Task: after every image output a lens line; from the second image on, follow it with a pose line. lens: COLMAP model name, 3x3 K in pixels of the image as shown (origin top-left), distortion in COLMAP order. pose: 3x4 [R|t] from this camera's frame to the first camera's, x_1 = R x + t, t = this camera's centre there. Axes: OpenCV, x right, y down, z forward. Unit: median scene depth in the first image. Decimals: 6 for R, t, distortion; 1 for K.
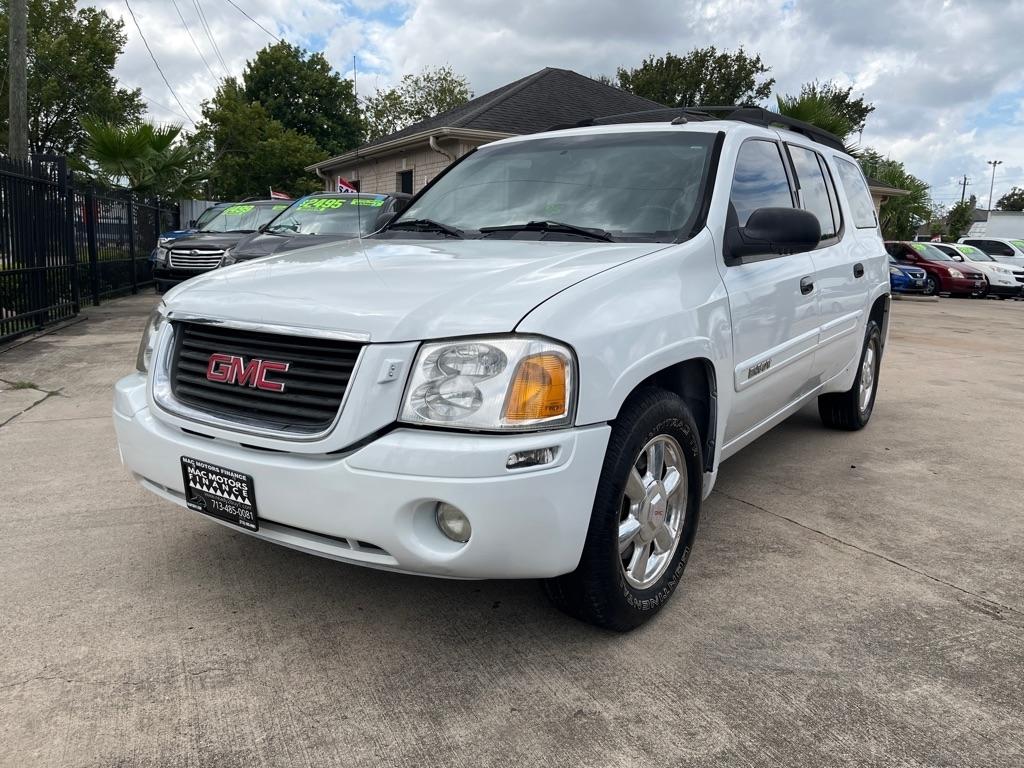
lens RADIAL K [[781.5, 0, 510.7], [0, 781.5, 384.0], [0, 0, 1]] dist [0.077916, -0.123344]
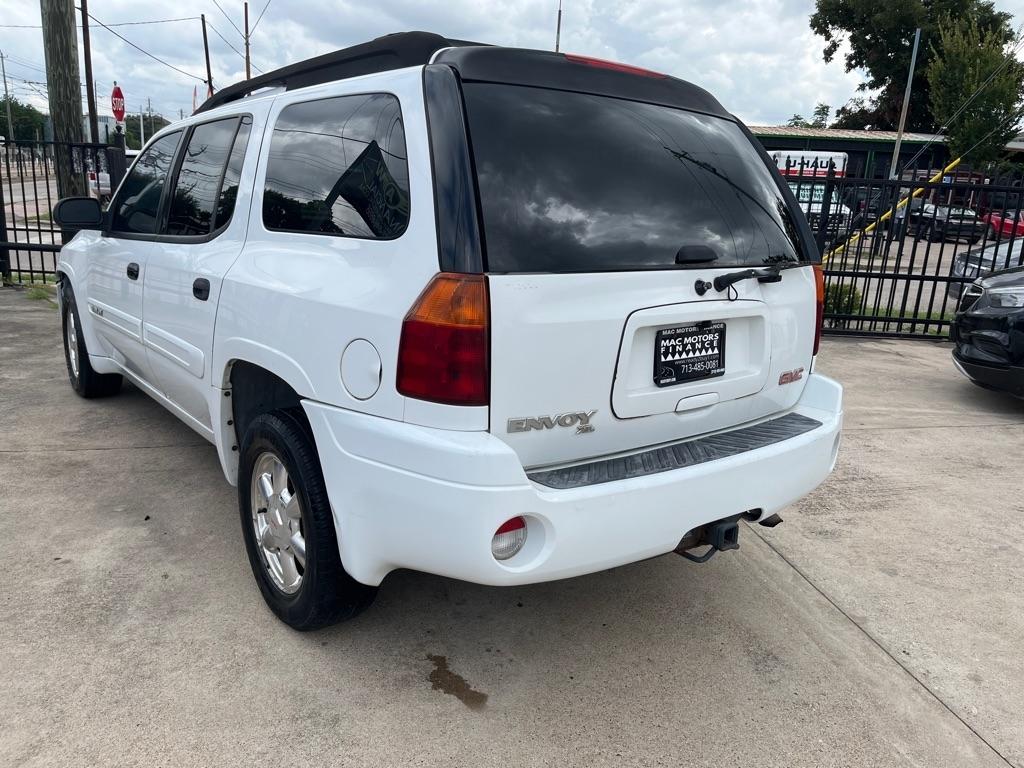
lens RADIAL K [[782.9, 0, 516.9], [0, 782.9, 381.6], [0, 0, 1]] dist [0.073402, -0.117053]
pose [[-0.300489, 0.196117, -0.933405, 1.697589], [-0.213321, 0.940022, 0.266182, -0.518222], [0.929624, 0.279099, -0.240630, 2.448350]]
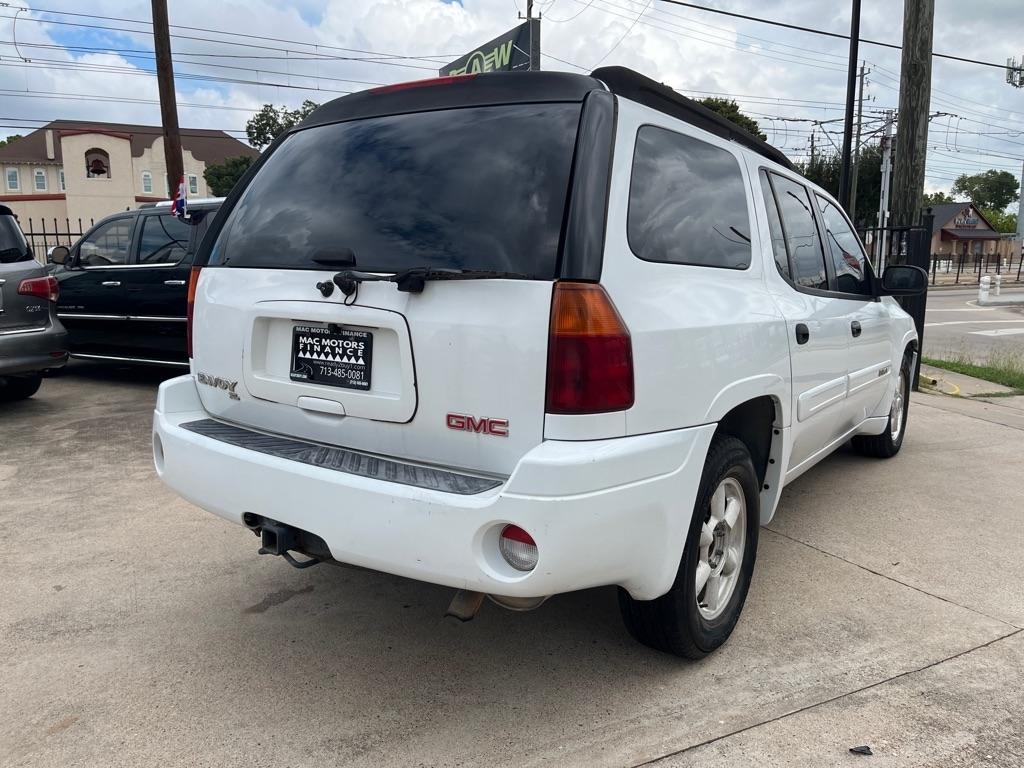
lens RADIAL K [[782.2, 0, 510.5], [0, 782.2, 385.9], [0, 0, 1]] dist [0.082878, -0.130653]
pose [[-0.999220, -0.031853, 0.023332, 0.556722], [-0.022630, 0.946247, 0.322651, -0.611524], [-0.032355, 0.321872, -0.946230, 3.257386]]
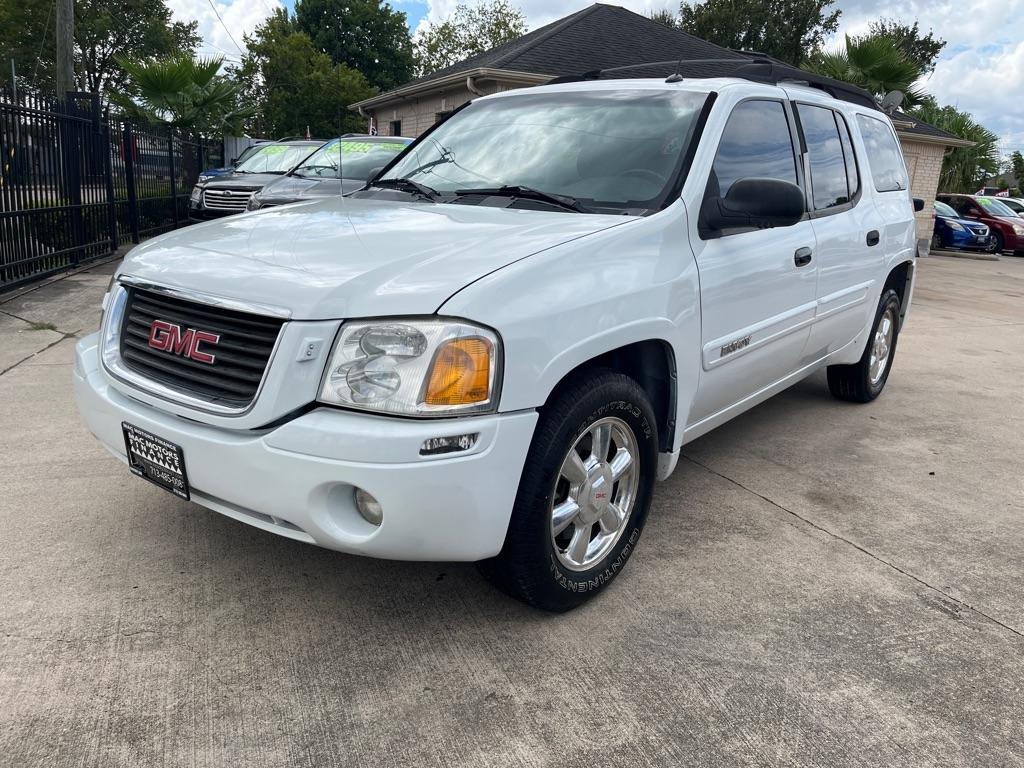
lens RADIAL K [[780.4, 0, 514.7], [0, 780.4, 385.2], [0, 0, 1]] dist [0.078108, -0.121622]
pose [[0.997773, 0.037062, -0.055466, 0.118856], [-0.032906, 0.996711, 0.074050, -0.039896], [0.058028, -0.072060, 0.995711, 0.023556]]
